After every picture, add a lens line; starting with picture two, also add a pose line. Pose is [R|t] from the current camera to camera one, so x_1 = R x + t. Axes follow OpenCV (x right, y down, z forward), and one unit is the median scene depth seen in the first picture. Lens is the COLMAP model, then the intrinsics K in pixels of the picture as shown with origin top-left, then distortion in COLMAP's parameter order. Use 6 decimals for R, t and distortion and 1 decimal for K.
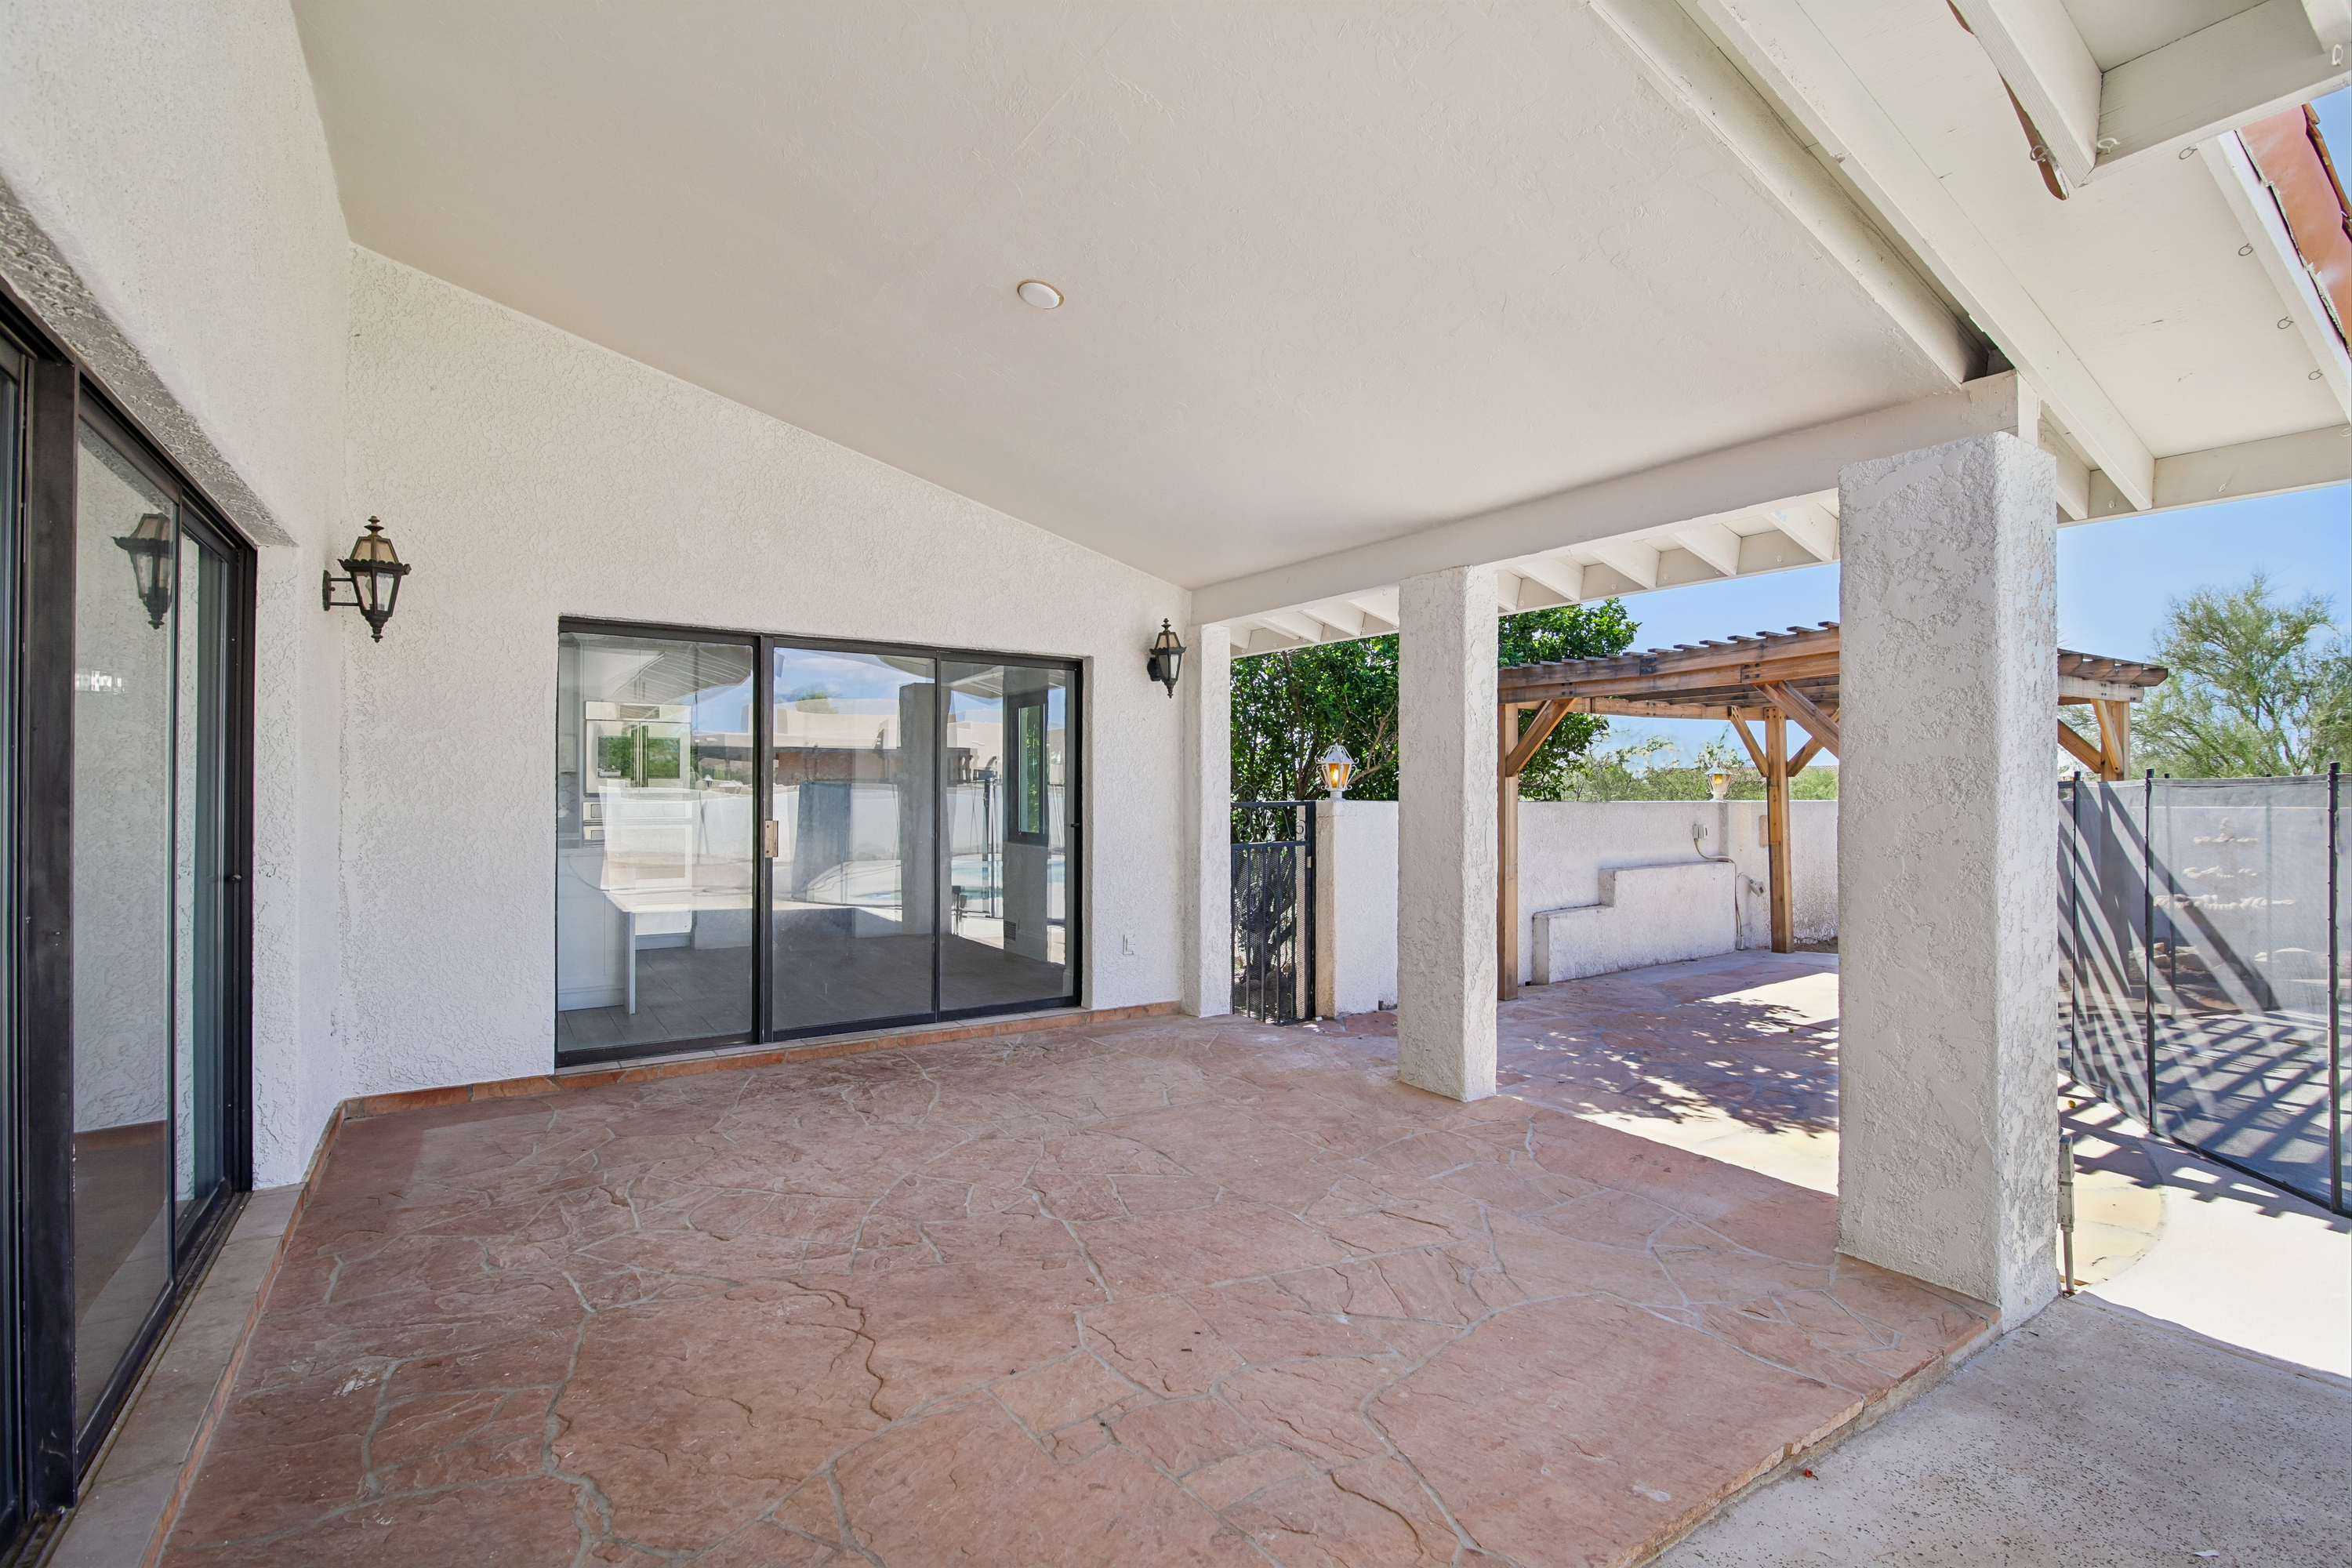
lens RADIAL K [[1074.6, 0, 1210.0], [0, 1074.6, 786.0], [0, 0, 1]] dist [-0.018748, 0.001486]
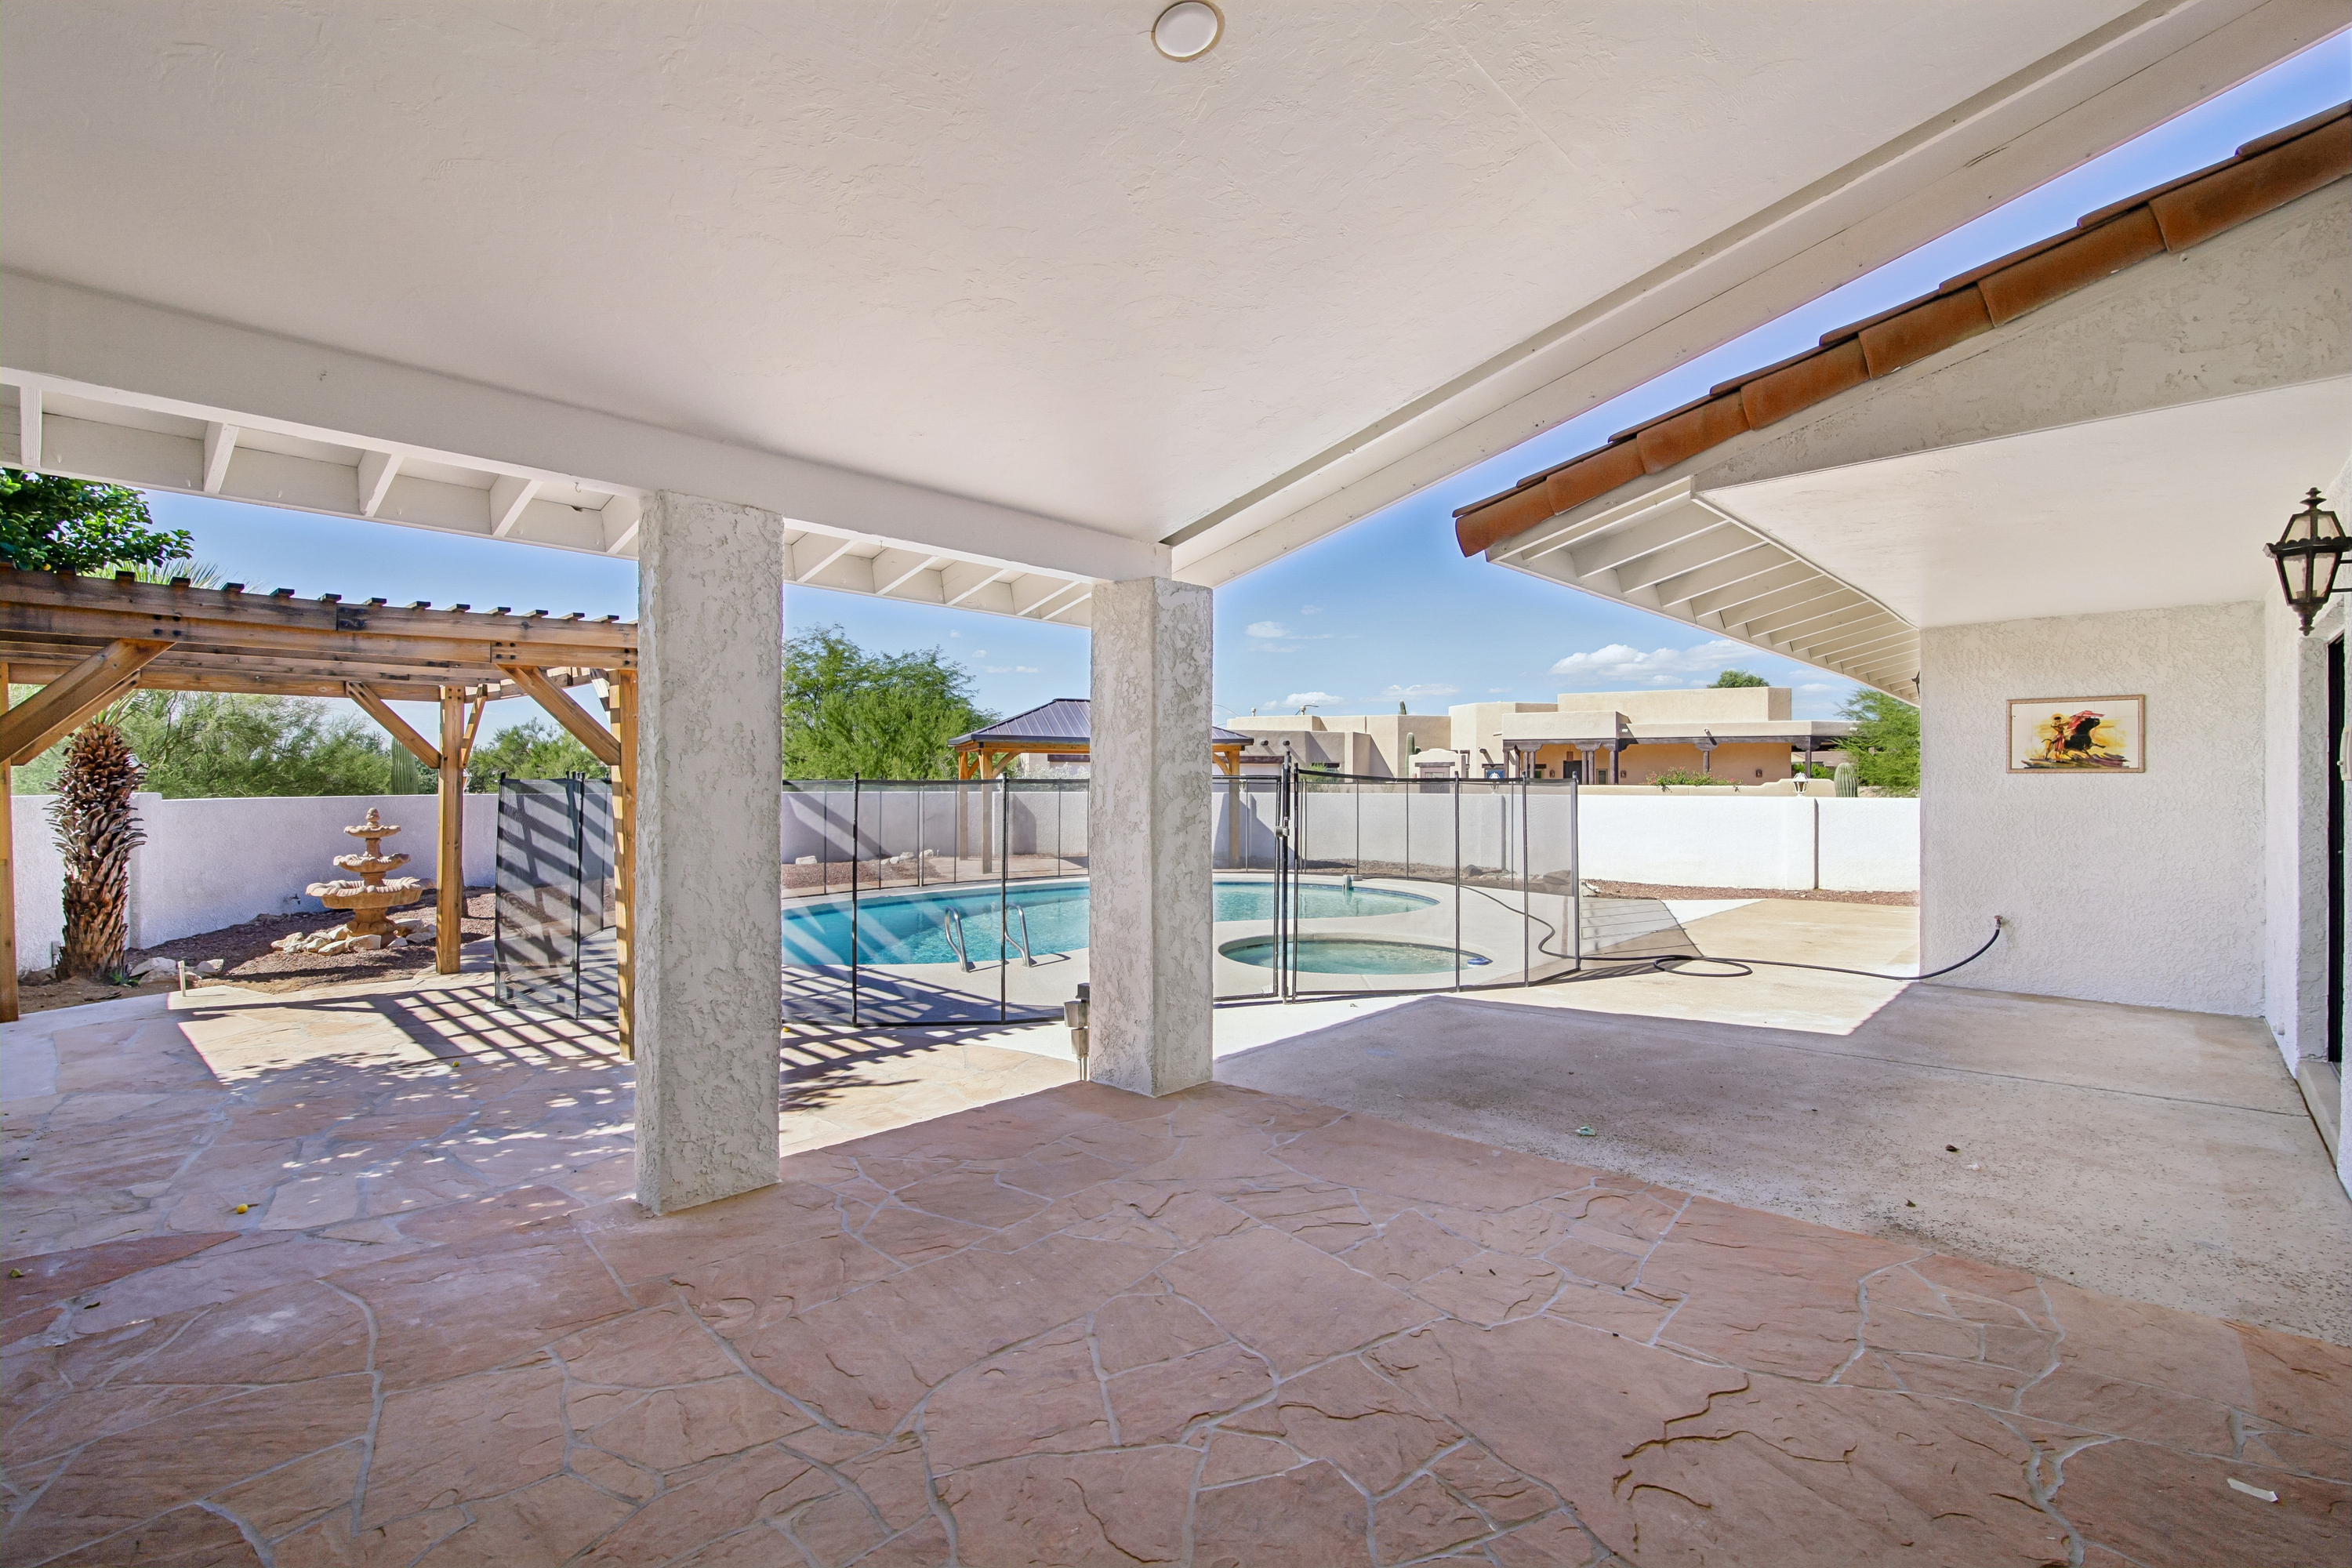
lens RADIAL K [[1074.6, 0, 1171.8], [0, 1074.6, 782.5], [0, 0, 1]] dist [-0.018748, 0.001486]
pose [[-0.220739, -0.002286, 0.975330, -0.604538], [-0.005829, 0.999982, 0.001025, -0.006812], [-0.975315, -0.005459, -0.220749, 0.890324]]
